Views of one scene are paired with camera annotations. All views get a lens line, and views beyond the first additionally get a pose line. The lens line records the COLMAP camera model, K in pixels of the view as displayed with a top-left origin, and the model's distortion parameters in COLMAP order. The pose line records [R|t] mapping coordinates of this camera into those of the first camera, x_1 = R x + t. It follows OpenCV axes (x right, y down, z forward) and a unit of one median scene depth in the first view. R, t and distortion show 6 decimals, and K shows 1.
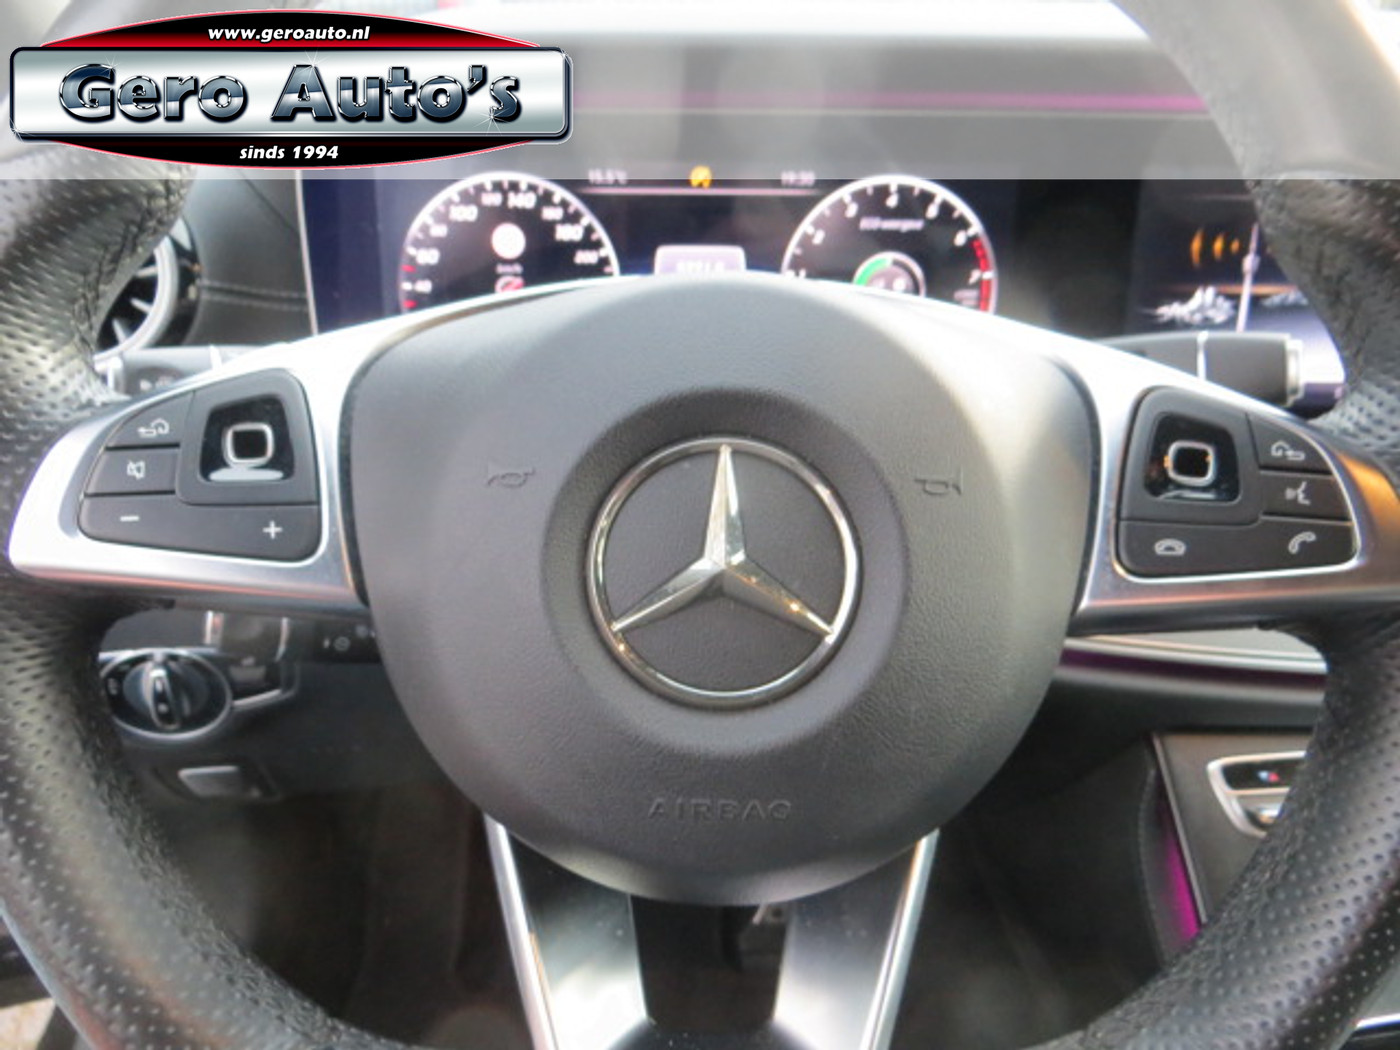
lens RADIAL K [[1023.1, 0, 700.1], [0, 1023.1, 526.2], [0, 0, 1]] dist [-0.032734, 0.007628]
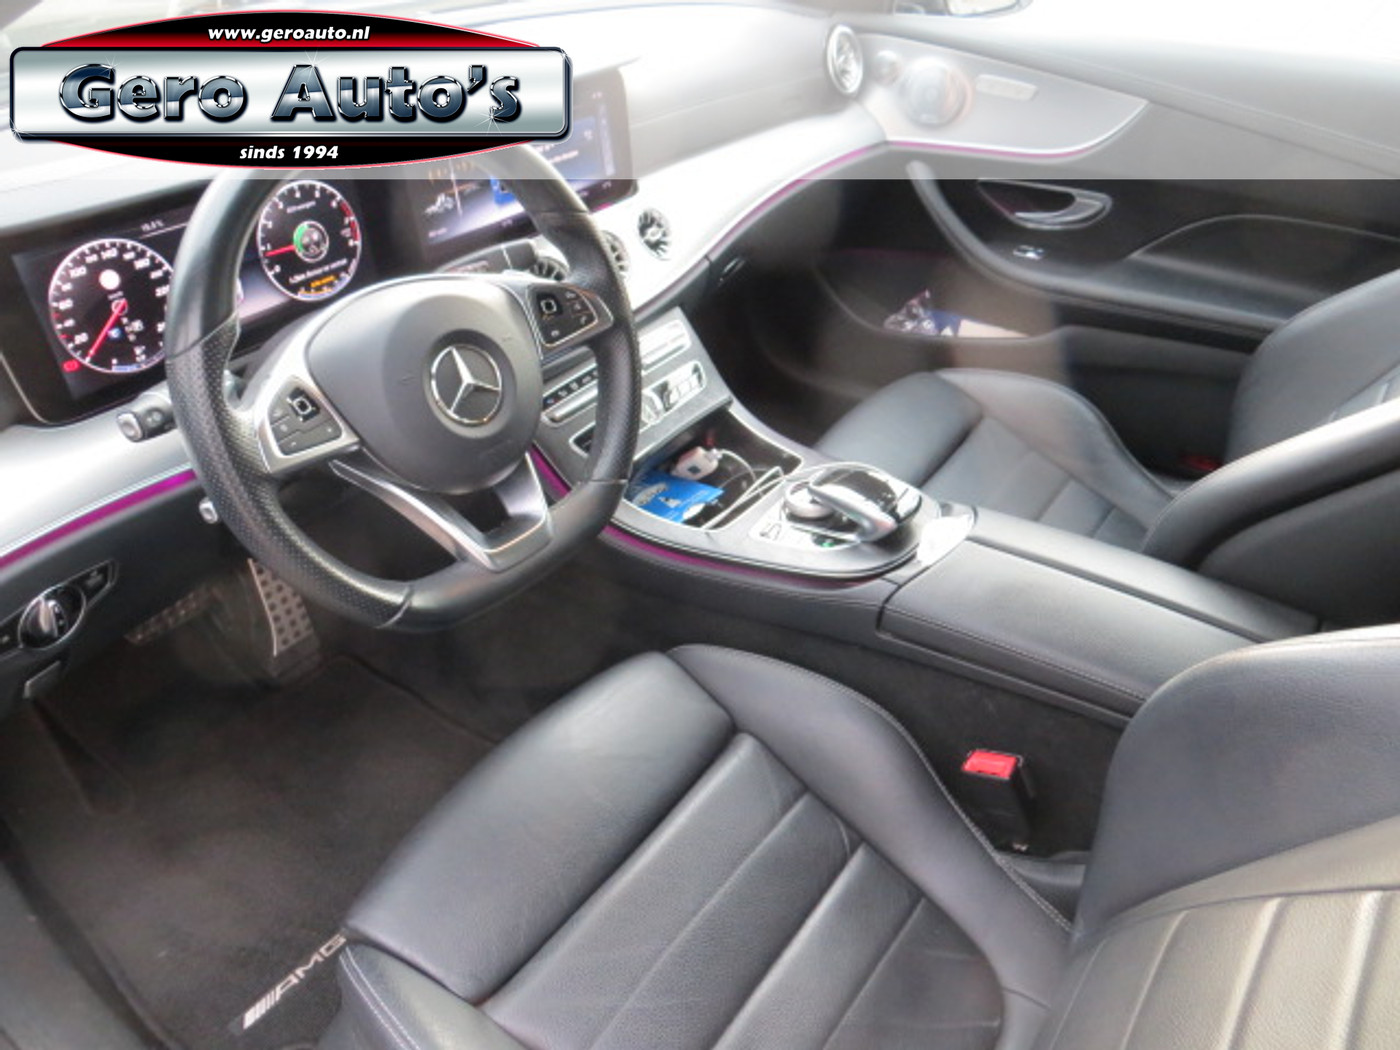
lens RADIAL K [[1023.1, 0, 700.1], [0, 1023.1, 526.2], [0, 0, 1]] dist [-0.032734, 0.007628]
pose [[0.608651, -0.464012, 0.643612, -0.850508], [0.291516, 0.885213, 0.362513, -0.242138], [-0.737945, -0.033021, 0.674053, -0.829892]]
